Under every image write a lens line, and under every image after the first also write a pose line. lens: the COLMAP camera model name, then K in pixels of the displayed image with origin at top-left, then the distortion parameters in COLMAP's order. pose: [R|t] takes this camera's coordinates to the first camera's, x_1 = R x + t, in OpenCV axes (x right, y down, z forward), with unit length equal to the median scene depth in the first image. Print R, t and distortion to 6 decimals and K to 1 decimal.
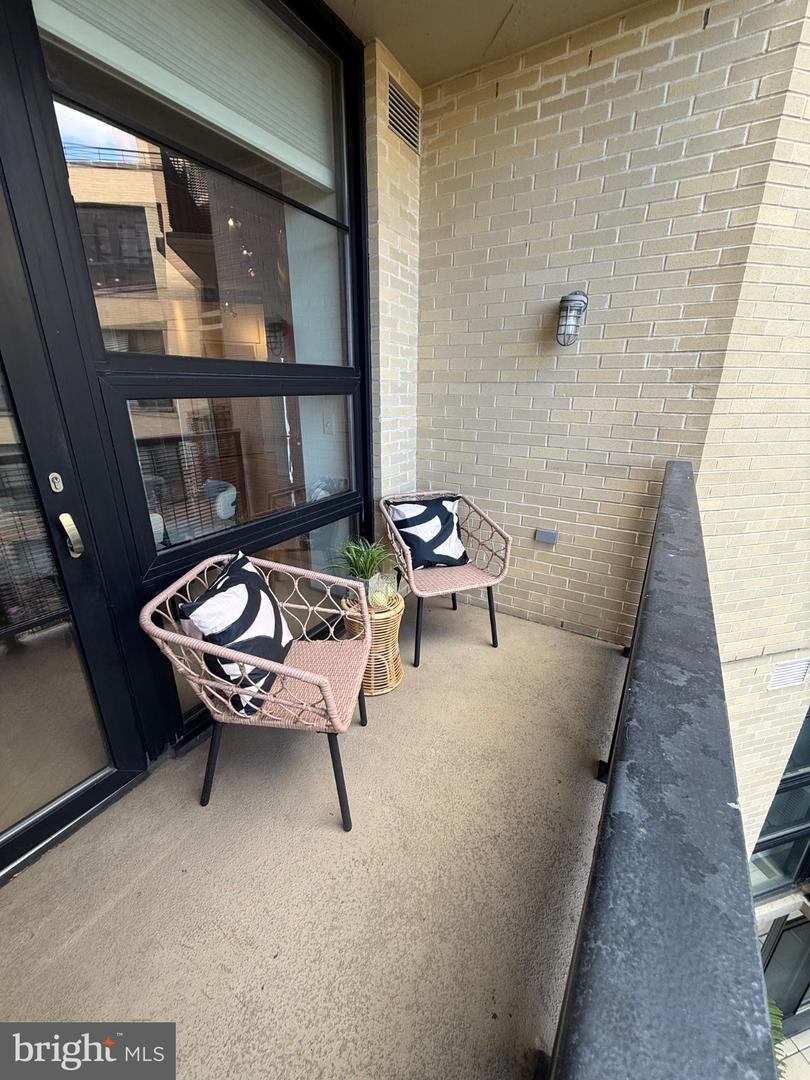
lens RADIAL K [[429.9, 0, 405.0], [0, 429.9, 540.0], [0, 0, 1]] dist [0.000223, -0.000116]
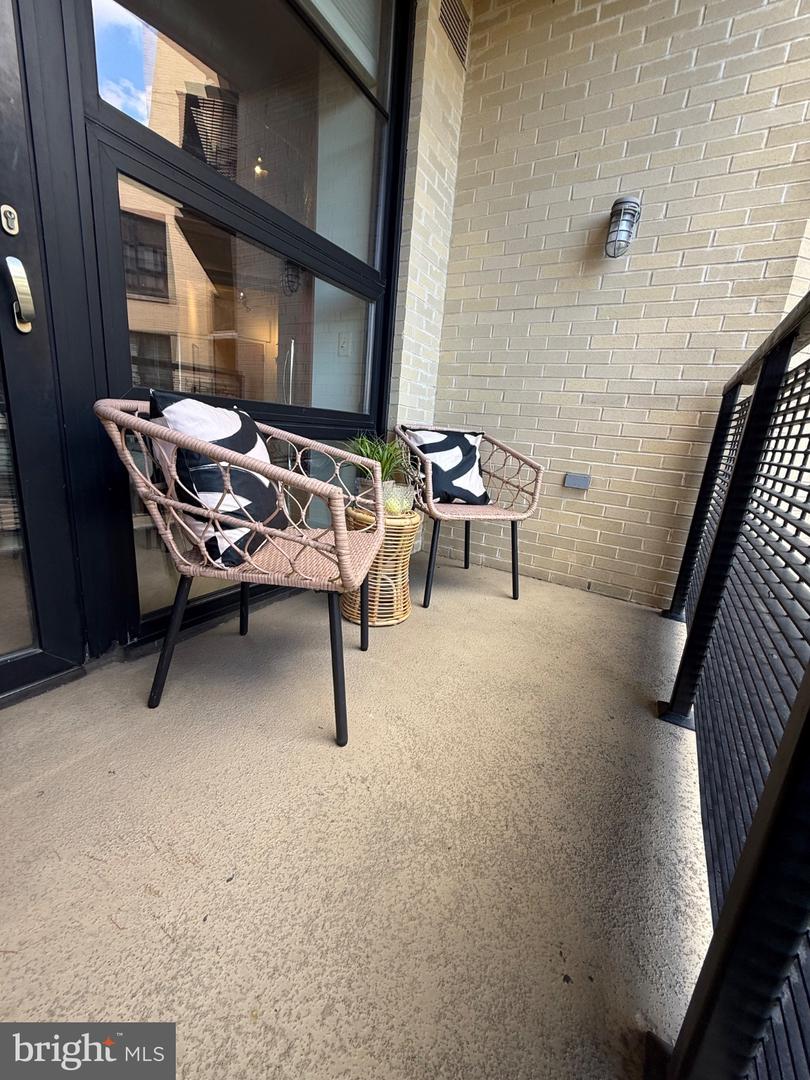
lens RADIAL K [[429.9, 0, 405.0], [0, 429.9, 540.0], [0, 0, 1]] dist [0.000223, -0.000116]
pose [[0.997014, 0.074756, 0.019378, -0.047767], [-0.072737, 0.993317, -0.089614, 0.279559], [-0.025947, 0.087937, 0.995788, 0.163882]]
